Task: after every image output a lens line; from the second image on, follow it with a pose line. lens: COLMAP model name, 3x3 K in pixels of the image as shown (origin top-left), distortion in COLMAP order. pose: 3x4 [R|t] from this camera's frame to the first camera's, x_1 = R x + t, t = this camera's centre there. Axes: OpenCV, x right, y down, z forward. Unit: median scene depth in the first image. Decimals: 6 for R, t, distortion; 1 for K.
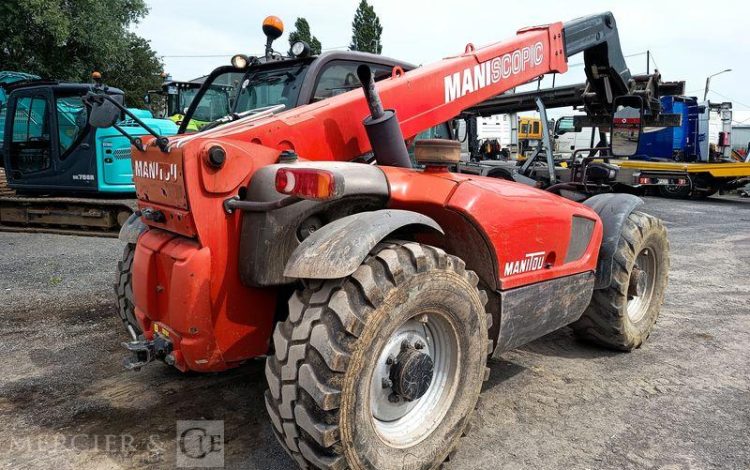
lens RADIAL K [[533.6, 0, 383.3], [0, 533.6, 236.2], [0, 0, 1]] dist [0.074120, -0.087787]
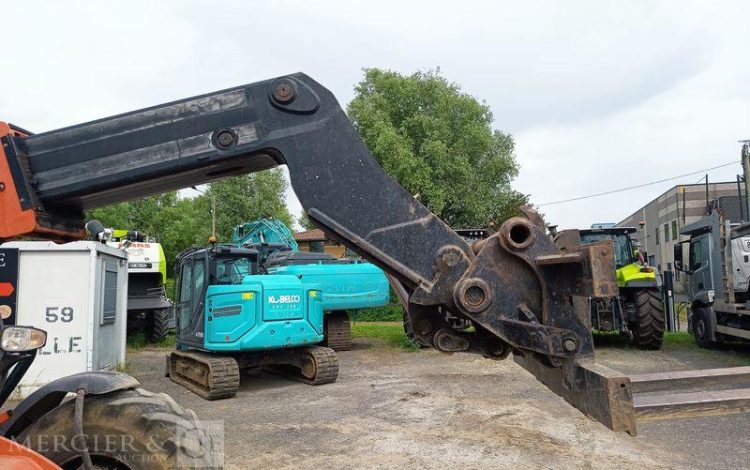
lens RADIAL K [[525.6, 0, 373.6], [0, 525.6, 236.0], [0, 0, 1]] dist [0.070934, -0.091710]
pose [[0.666675, -0.112697, -0.736779, 0.463239], [-0.088637, 0.969501, -0.228497, -0.088765], [0.740059, 0.217640, 0.636353, 0.547091]]
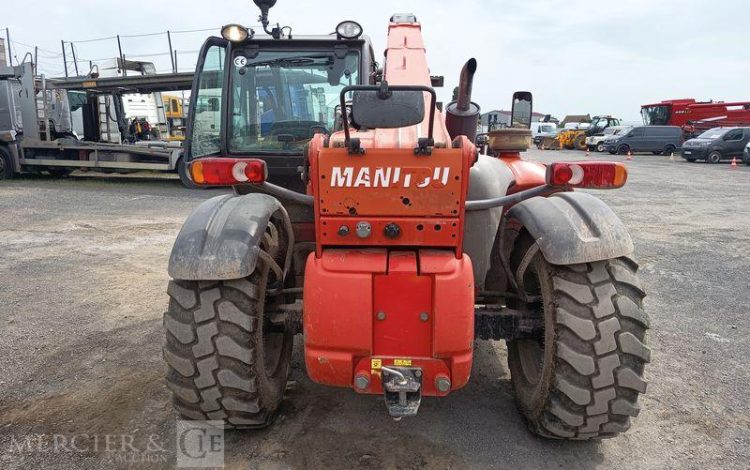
lens RADIAL K [[518.6, 0, 377.4], [0, 518.6, 240.4], [0, 0, 1]] dist [0.025806, -0.012850]
pose [[0.727837, -0.161849, 0.666377, -0.330747], [0.123697, 0.986795, 0.104566, -0.037090], [-0.674501, 0.006322, 0.738247, 0.141091]]
